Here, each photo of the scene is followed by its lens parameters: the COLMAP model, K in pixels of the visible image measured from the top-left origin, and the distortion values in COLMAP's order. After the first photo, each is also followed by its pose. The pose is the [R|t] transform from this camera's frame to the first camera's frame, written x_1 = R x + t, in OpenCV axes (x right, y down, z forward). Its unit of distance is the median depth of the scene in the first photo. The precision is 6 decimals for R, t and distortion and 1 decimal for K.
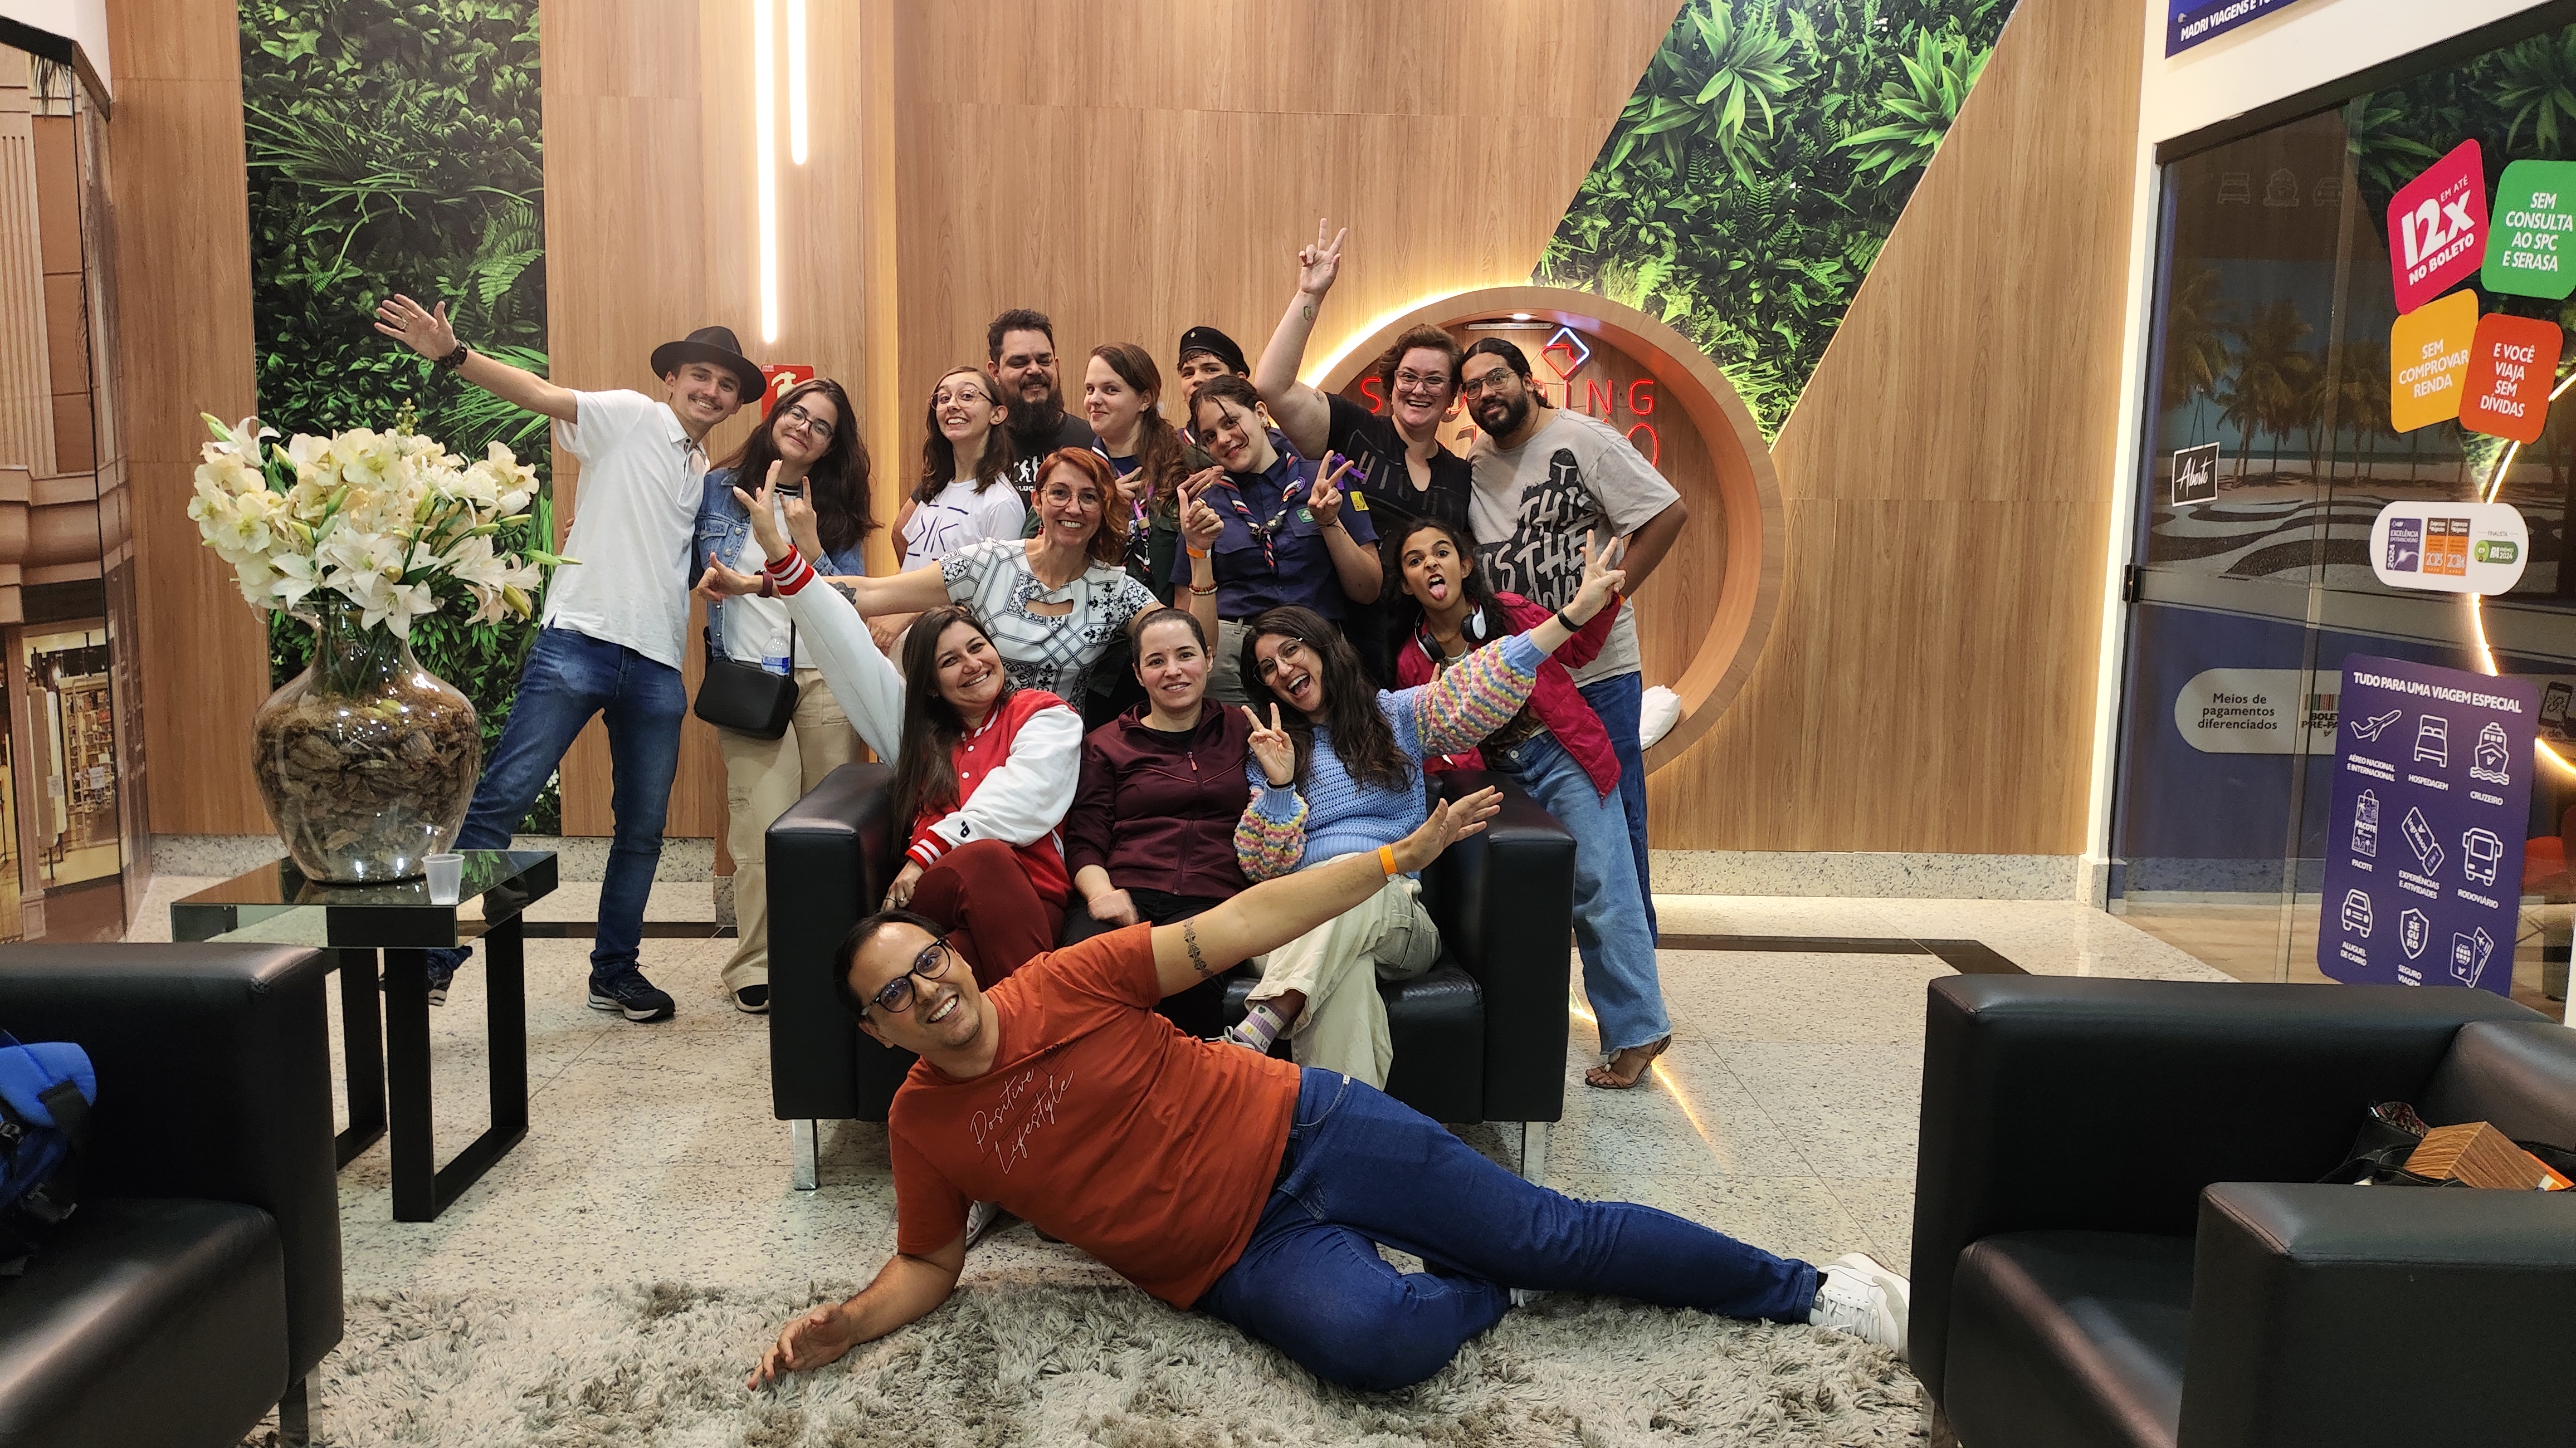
lens RADIAL K [[1895.6, 0, 1279.4], [0, 1895.6, 728.0], [0, 0, 1]] dist [0.064368, -0.087818]
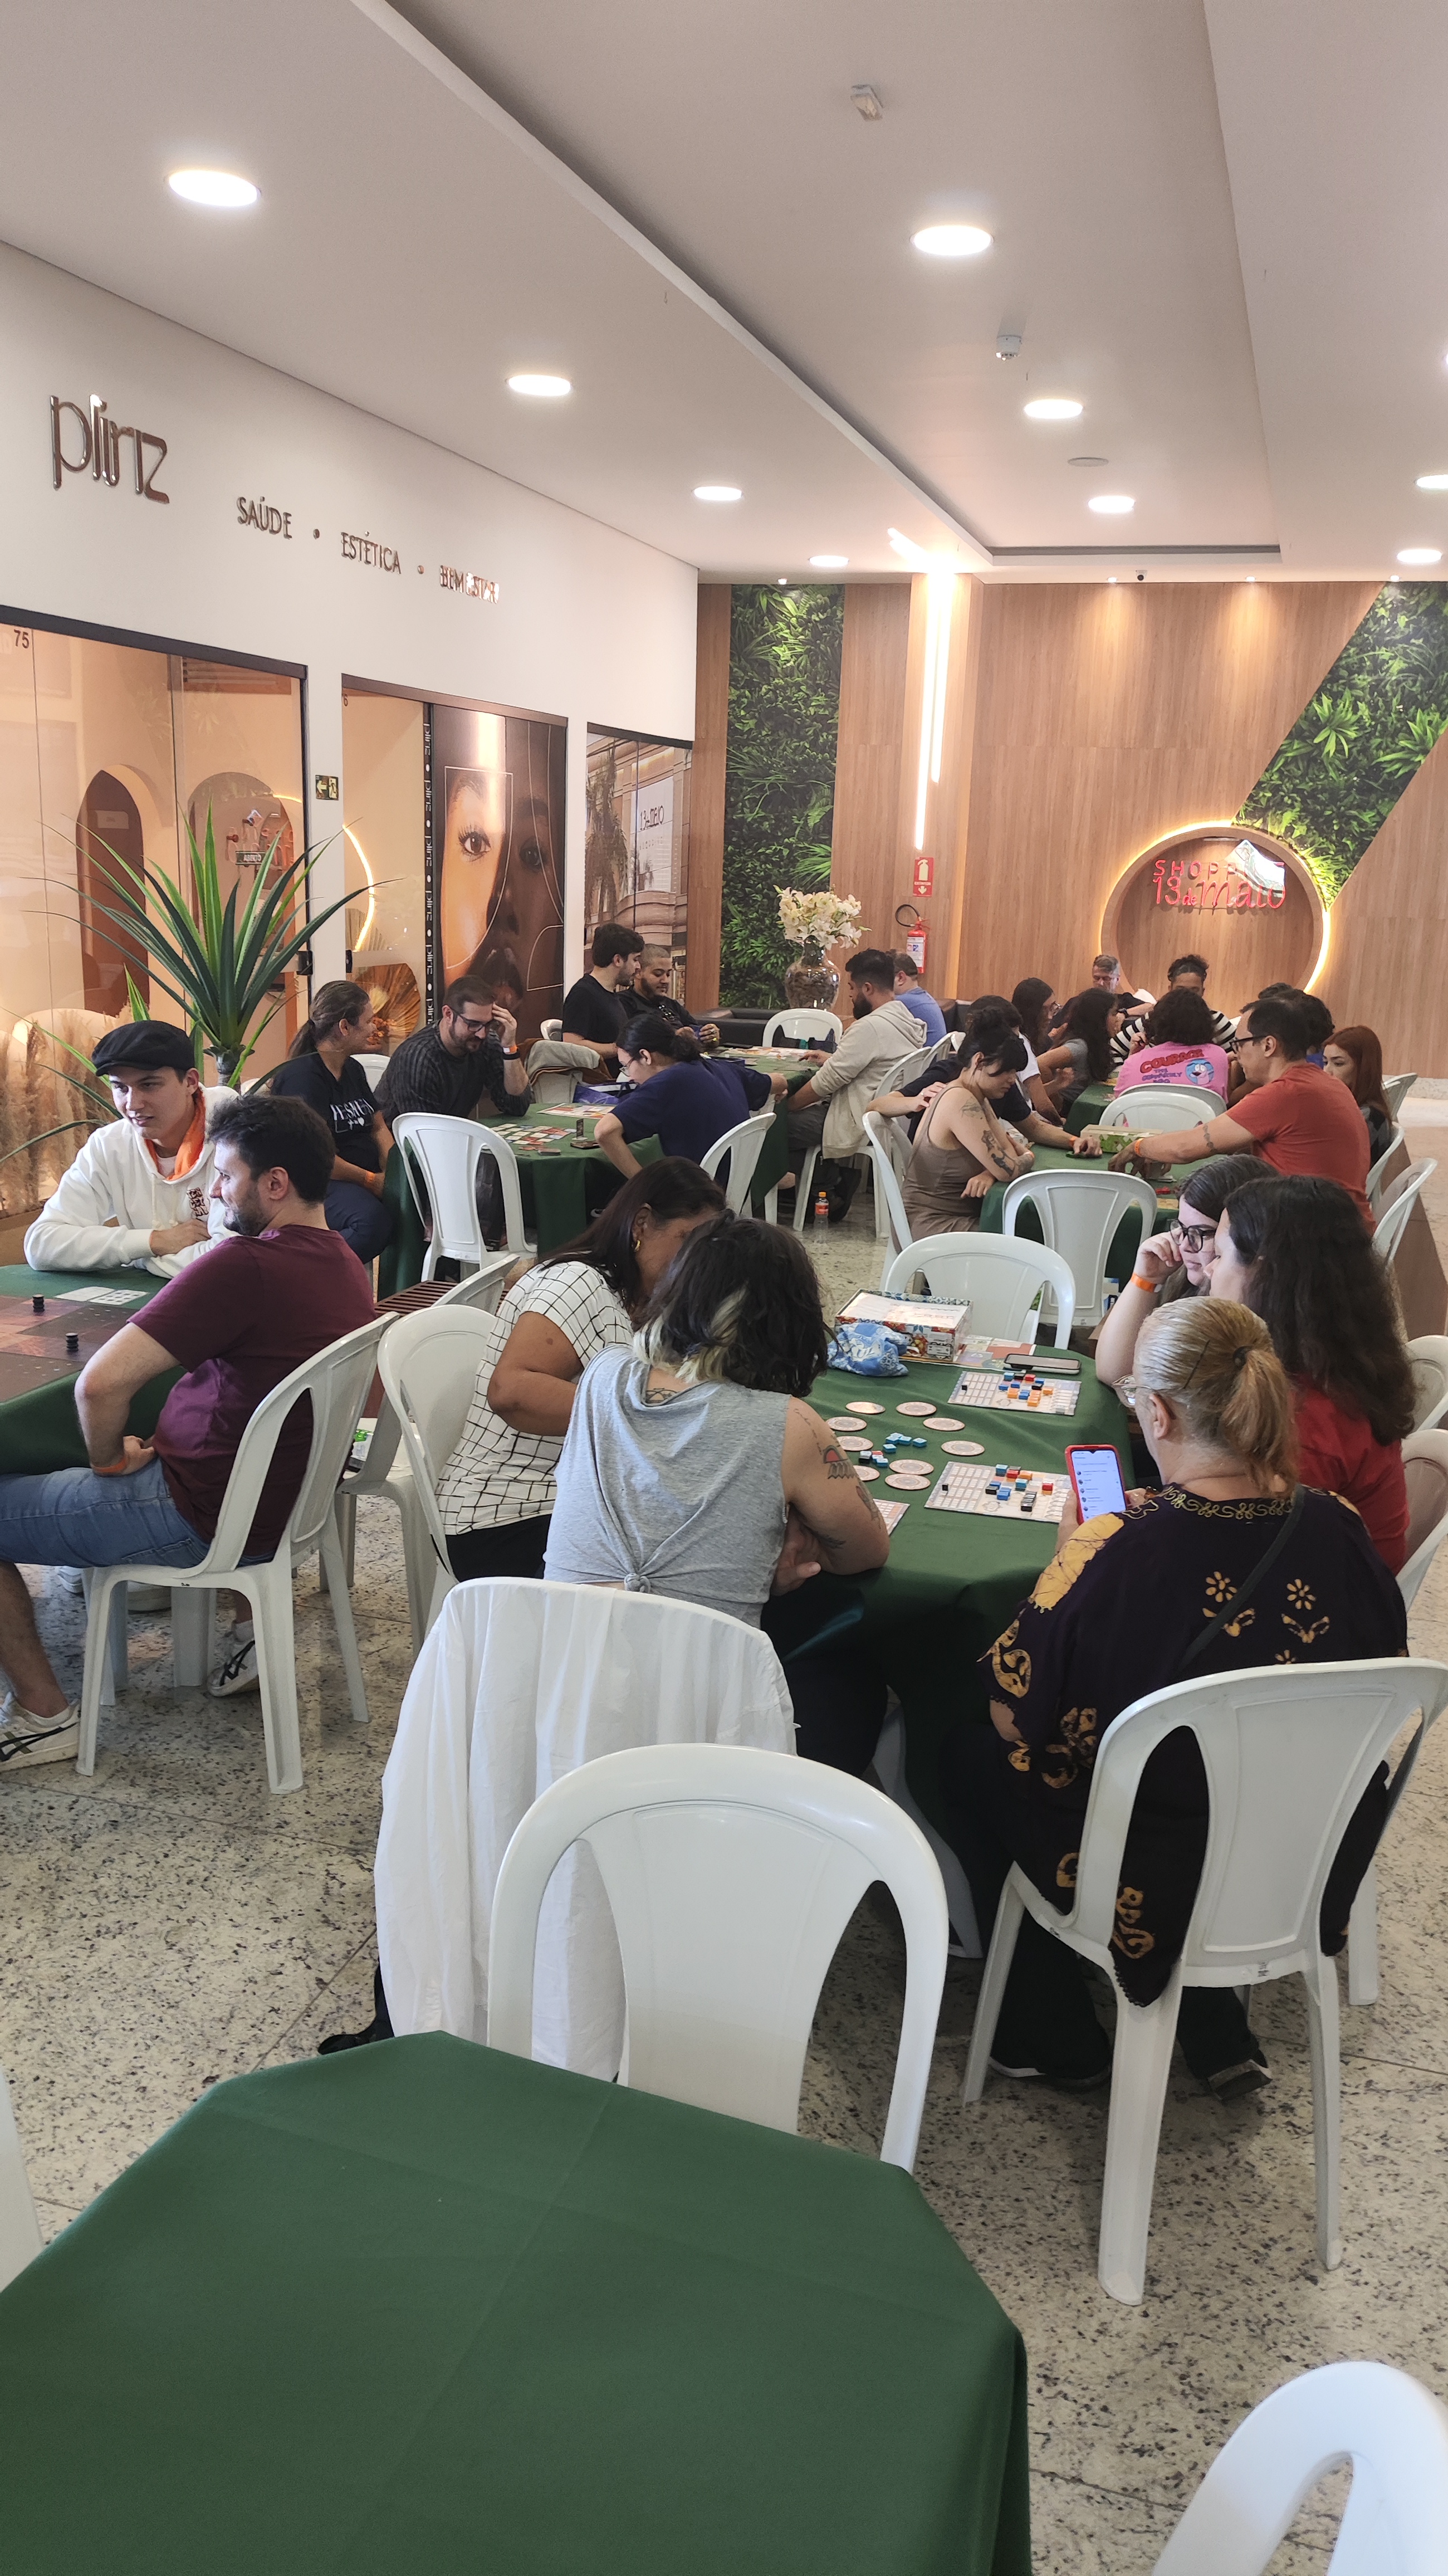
lens RADIAL K [[1895.6, 0, 739.5], [0, 1895.6, 1300.5], [0, 0, 1]] dist [0.064368, -0.087818]
pose [[0.950931, 0.087675, -0.296721, 0.304551], [-0.057788, 0.992464, 0.108056, 0.136485], [0.303959, -0.085607, 0.948831, -1.486294]]
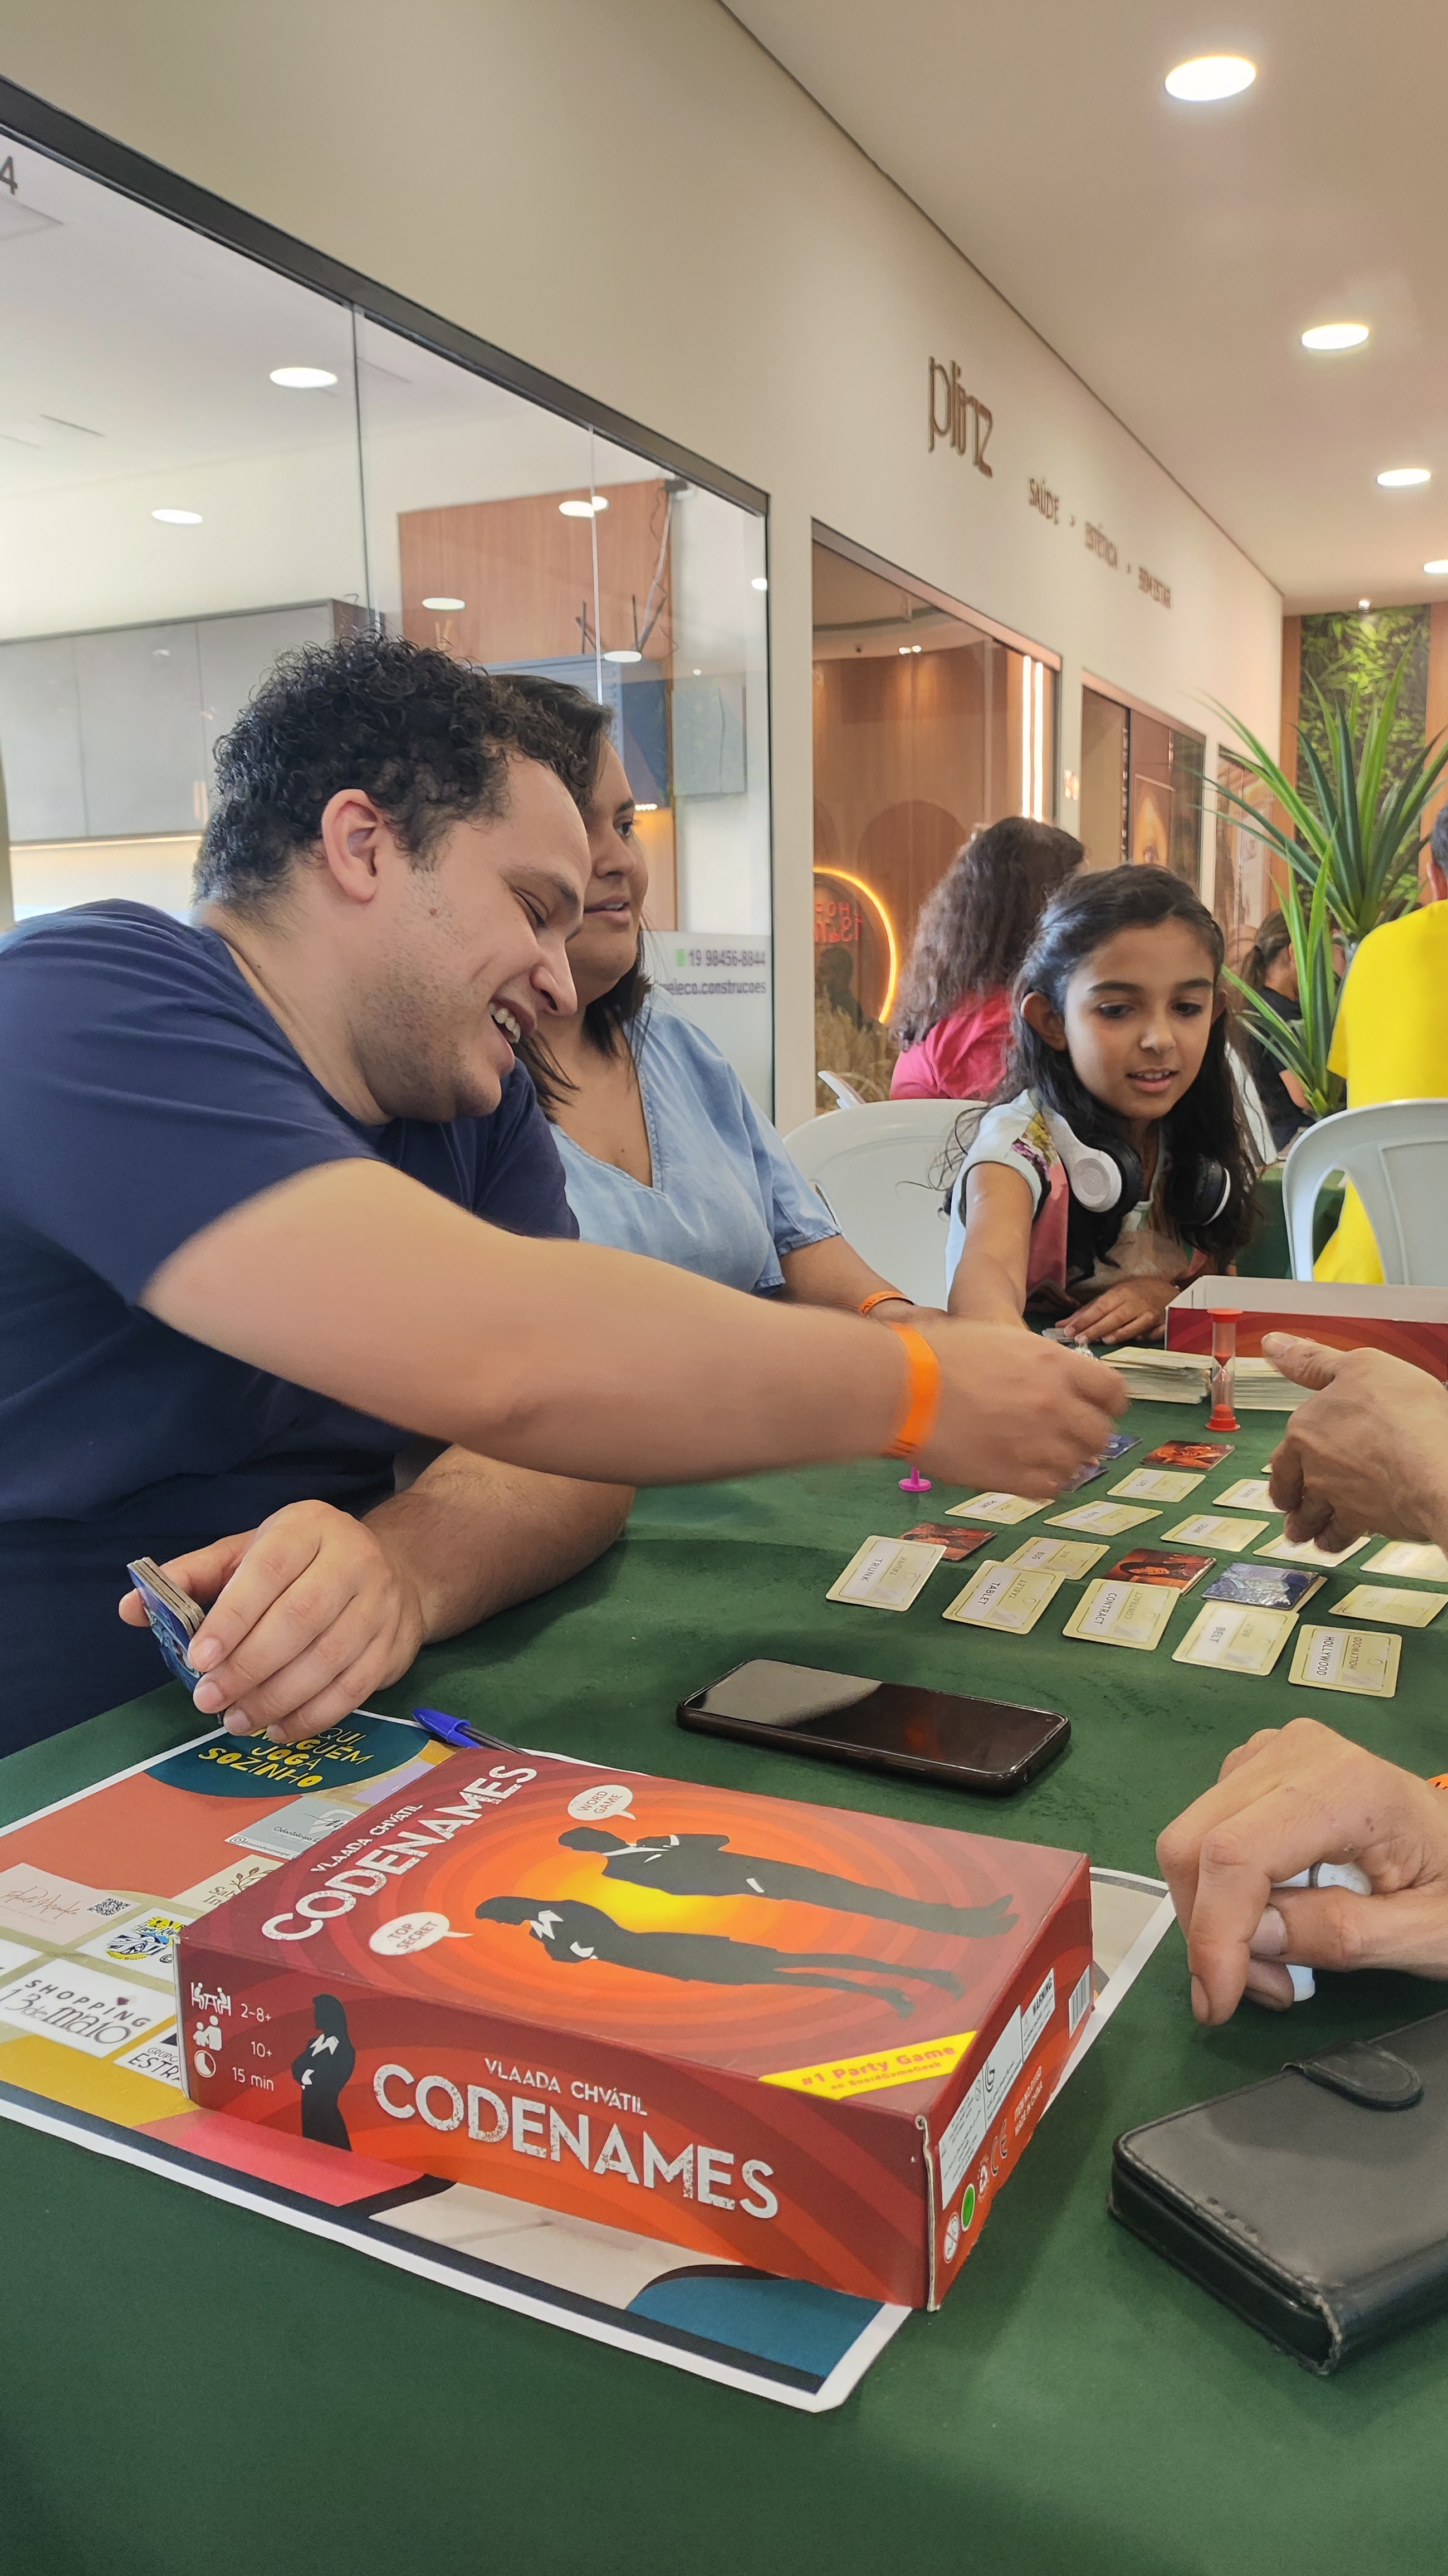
lens RADIAL K [[1895.6, 0, 705.2], [0, 1895.6, 1298.1], [0, 0, 1]] dist [0.064368, -0.087818]
pose [[0.893608, 0.042060, -0.446873, -0.088101], [-0.026262, 0.998794, 0.041491, 0.252272], [0.448079, -0.025341, 0.893635, -1.539300]]
